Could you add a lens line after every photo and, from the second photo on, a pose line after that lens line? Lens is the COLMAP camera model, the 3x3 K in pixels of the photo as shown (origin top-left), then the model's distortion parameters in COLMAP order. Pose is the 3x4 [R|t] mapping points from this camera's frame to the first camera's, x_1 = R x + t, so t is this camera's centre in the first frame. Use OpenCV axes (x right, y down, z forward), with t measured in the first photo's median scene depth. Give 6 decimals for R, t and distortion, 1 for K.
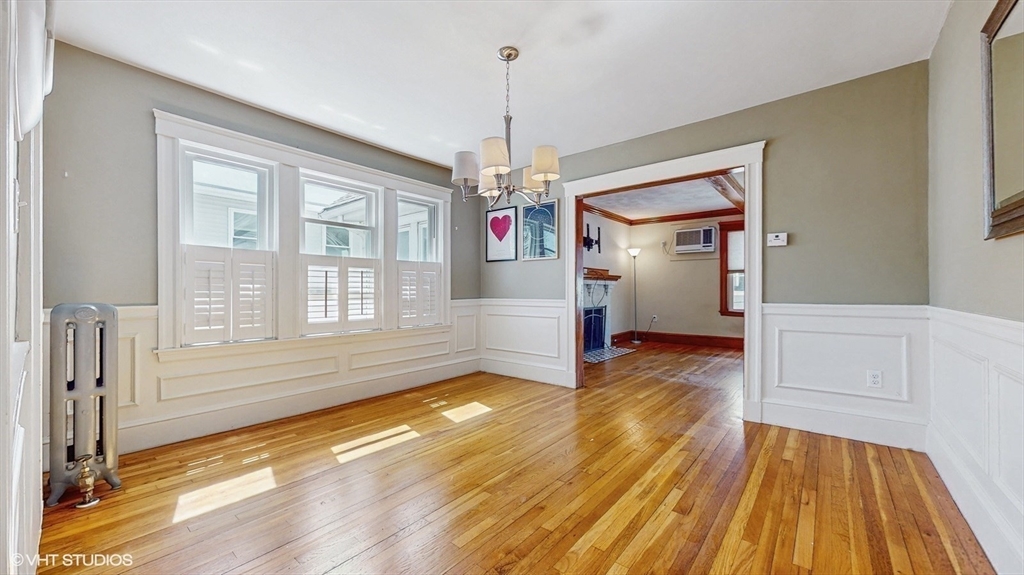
lens RADIAL K [[382.9, 0, 510.7], [0, 382.9, 292.7], [0, 0, 1]] dist [0.007564, -0.000708]
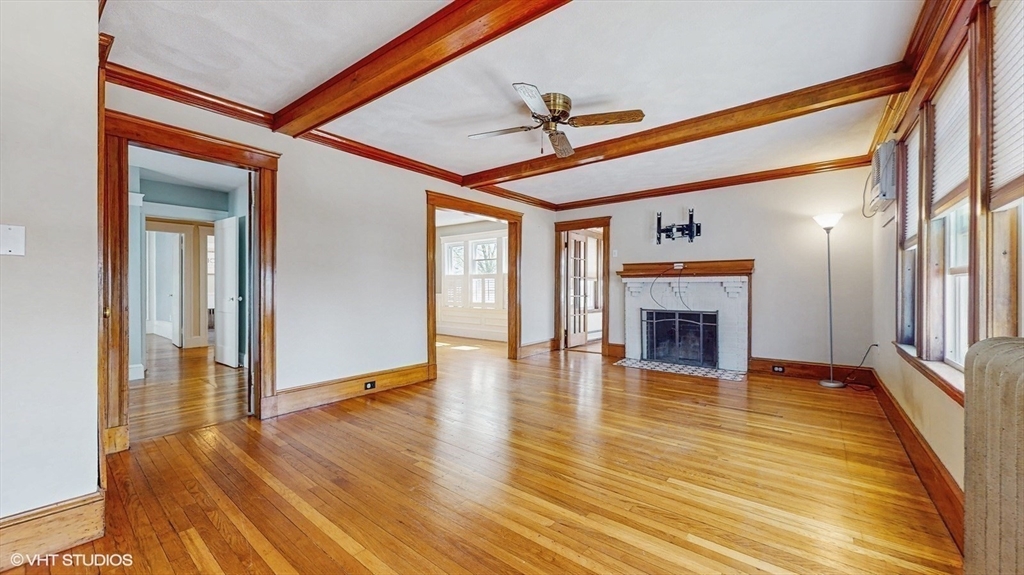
lens RADIAL K [[394.5, 0, 512.9], [0, 394.5, 289.5], [0, 0, 1]] dist [0.023416, 0.000199]
pose [[0.015368, 0.006511, -0.999861, 1.648152], [-0.003222, 0.999974, 0.006462, -0.016210], [0.999877, 0.003122, 0.015389, 0.994290]]
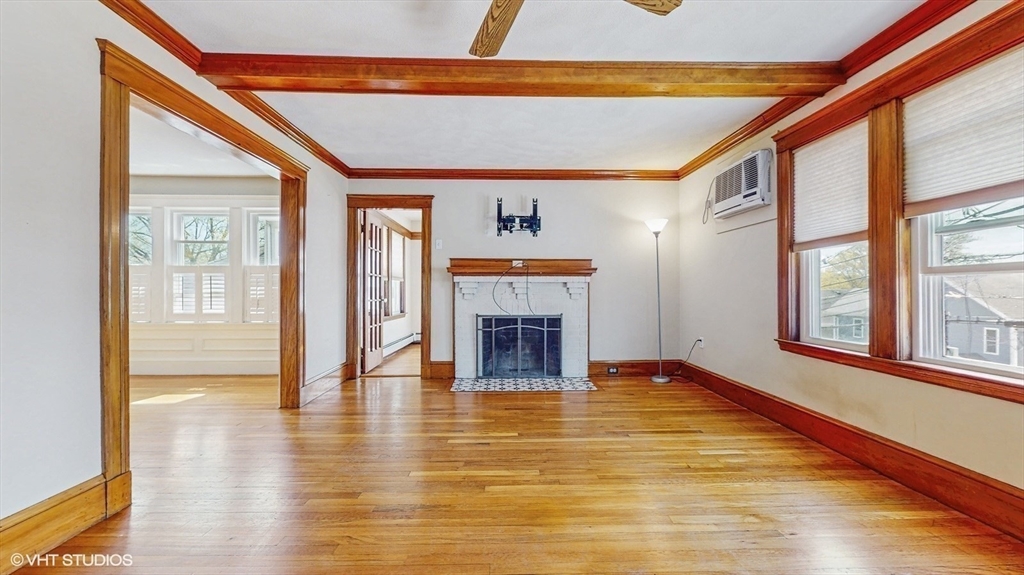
lens RADIAL K [[382.9, 0, 515.7], [0, 382.9, 289.7], [0, 0, 1]] dist [0.007564, -0.000708]
pose [[0.654740, 0.000419, -0.755854, 1.154171], [-0.004591, 0.999984, -0.003423, -0.008788], [0.755840, 0.005711, 0.654731, 0.836451]]
